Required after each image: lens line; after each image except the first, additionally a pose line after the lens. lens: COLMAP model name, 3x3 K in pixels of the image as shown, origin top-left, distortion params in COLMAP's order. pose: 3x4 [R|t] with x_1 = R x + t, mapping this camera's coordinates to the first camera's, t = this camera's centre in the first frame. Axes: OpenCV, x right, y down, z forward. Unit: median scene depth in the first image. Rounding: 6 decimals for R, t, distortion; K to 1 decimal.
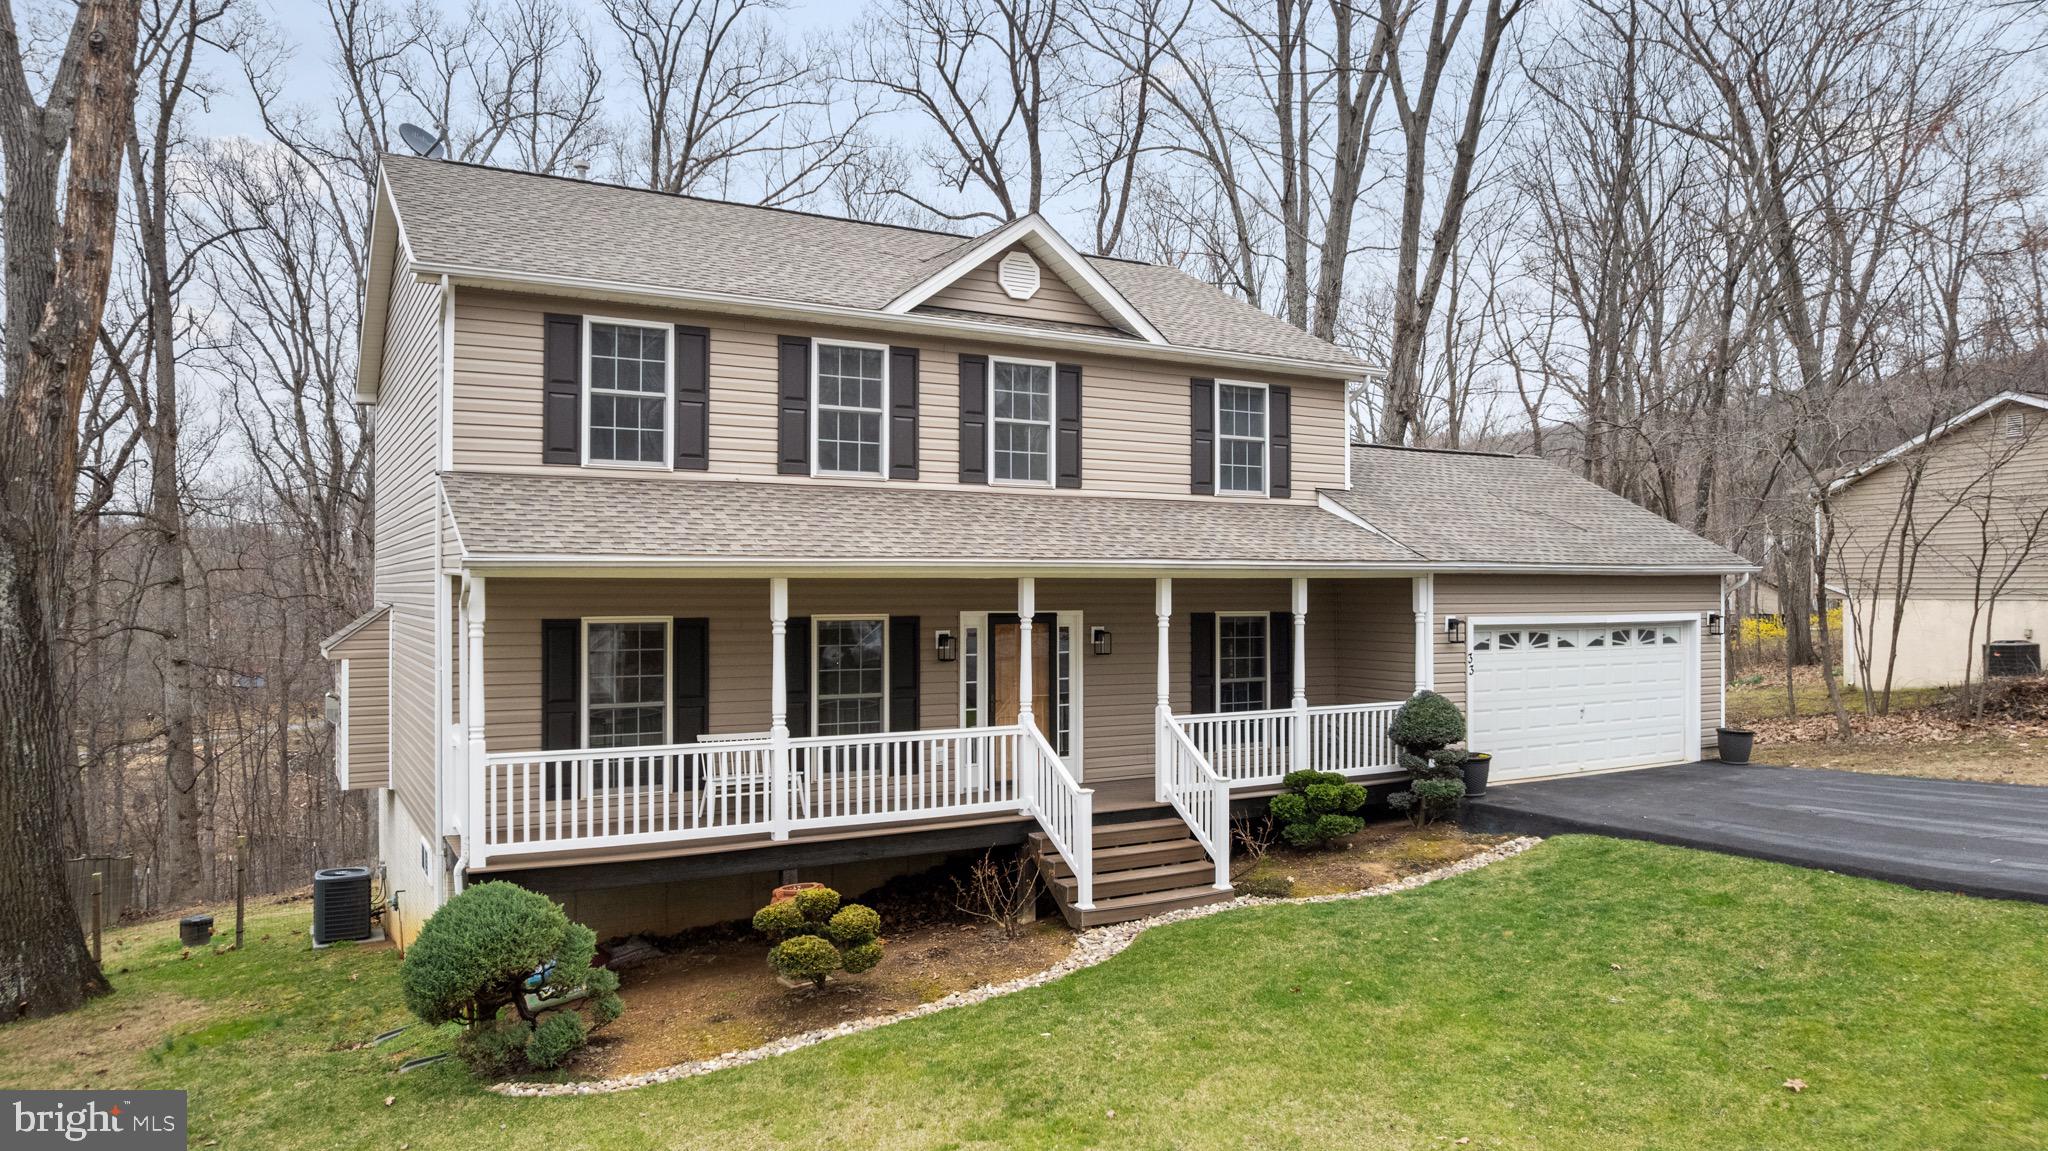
lens RADIAL K [[1307.6, 0, 1022.3], [0, 1307.6, 571.3], [0, 0, 1]] dist [-0.017460, 0.000954]
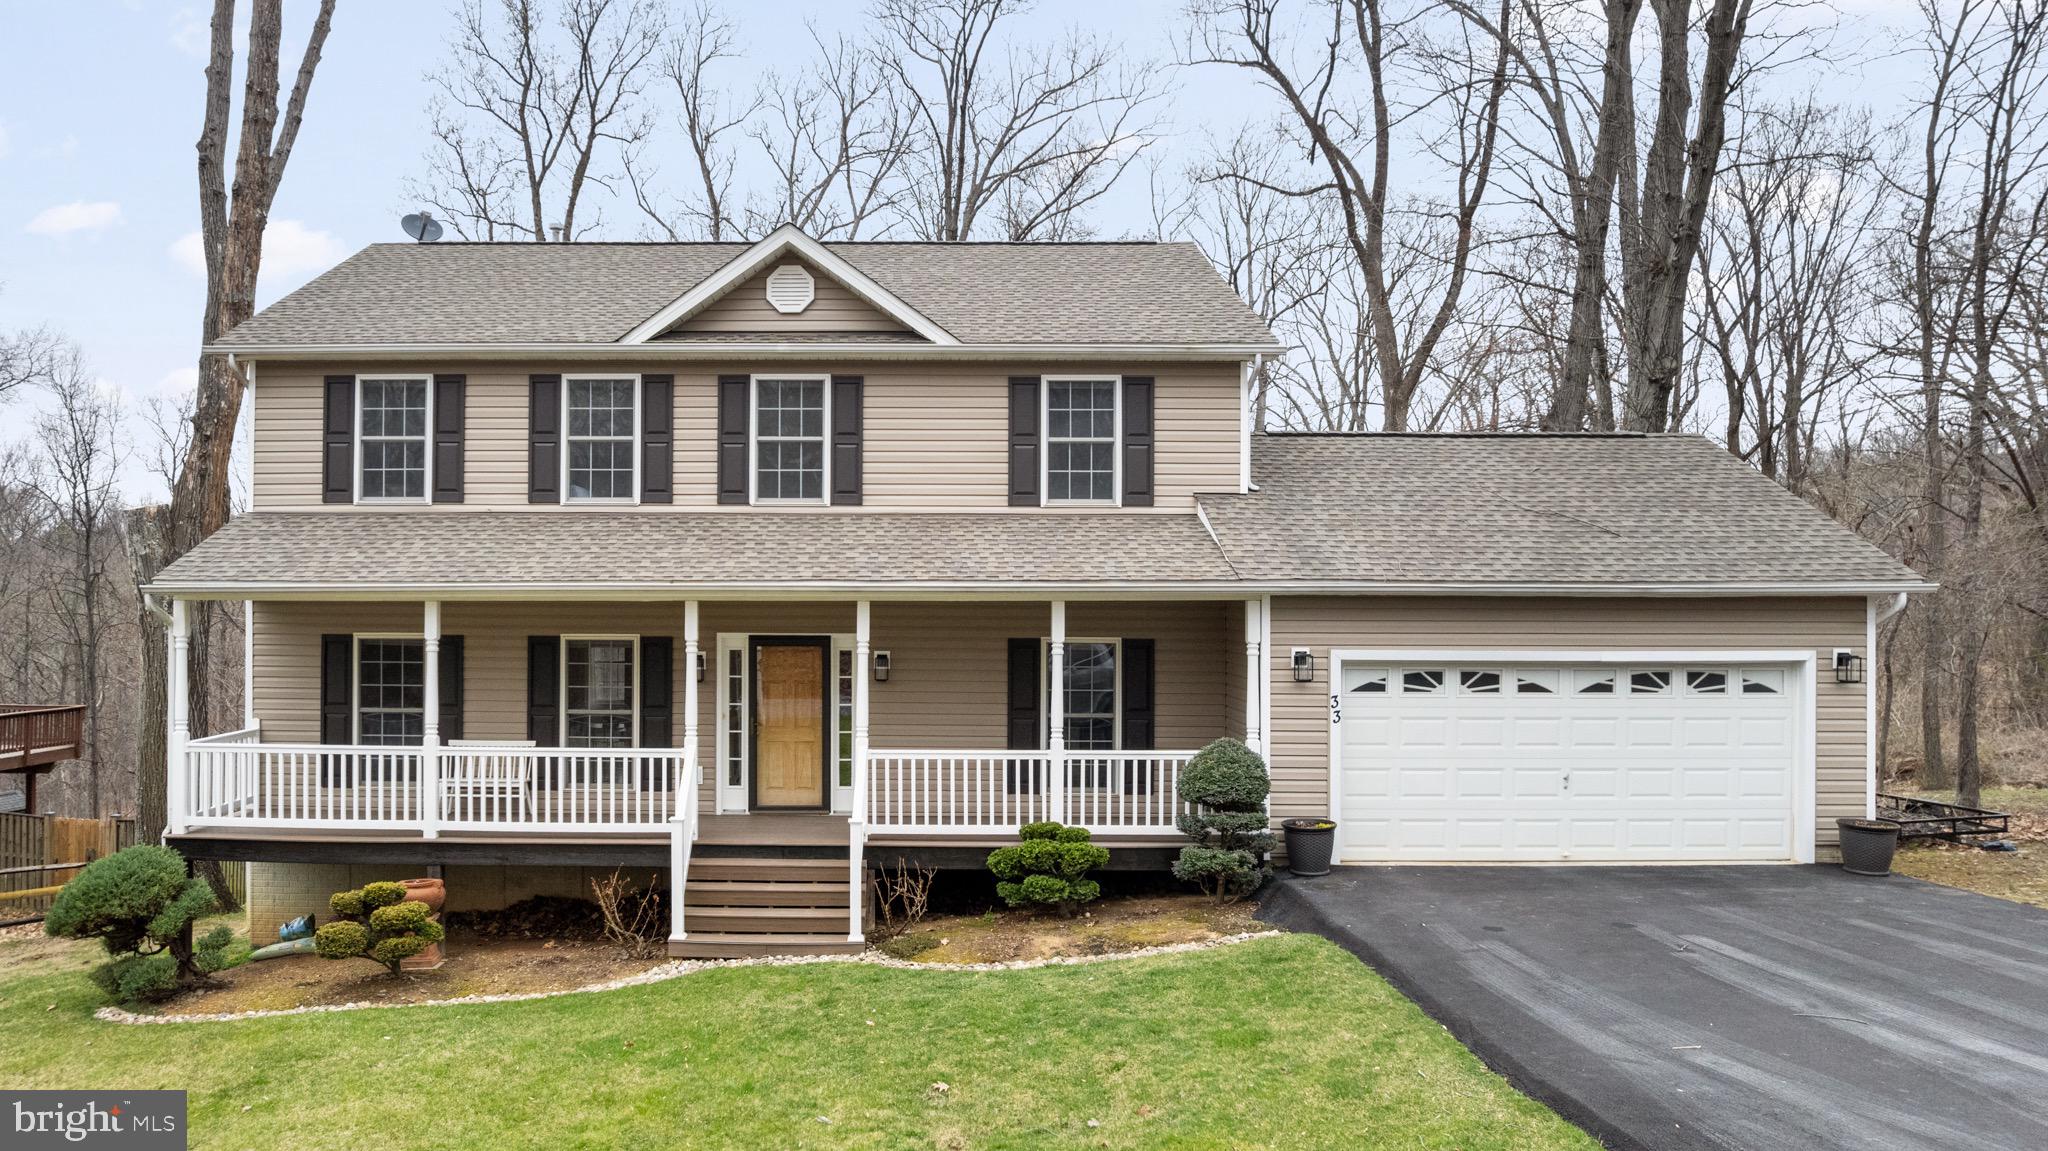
lens RADIAL K [[1377.5, 0, 1029.7], [0, 1377.5, 577.9], [0, 0, 1]] dist [-0.037002, 0.022995]
pose [[0.865031, -0.002272, -0.501713, 0.686941], [0.002379, 0.999997, -0.000425, -0.010287], [0.501713, -0.000826, 0.865034, 0.208778]]
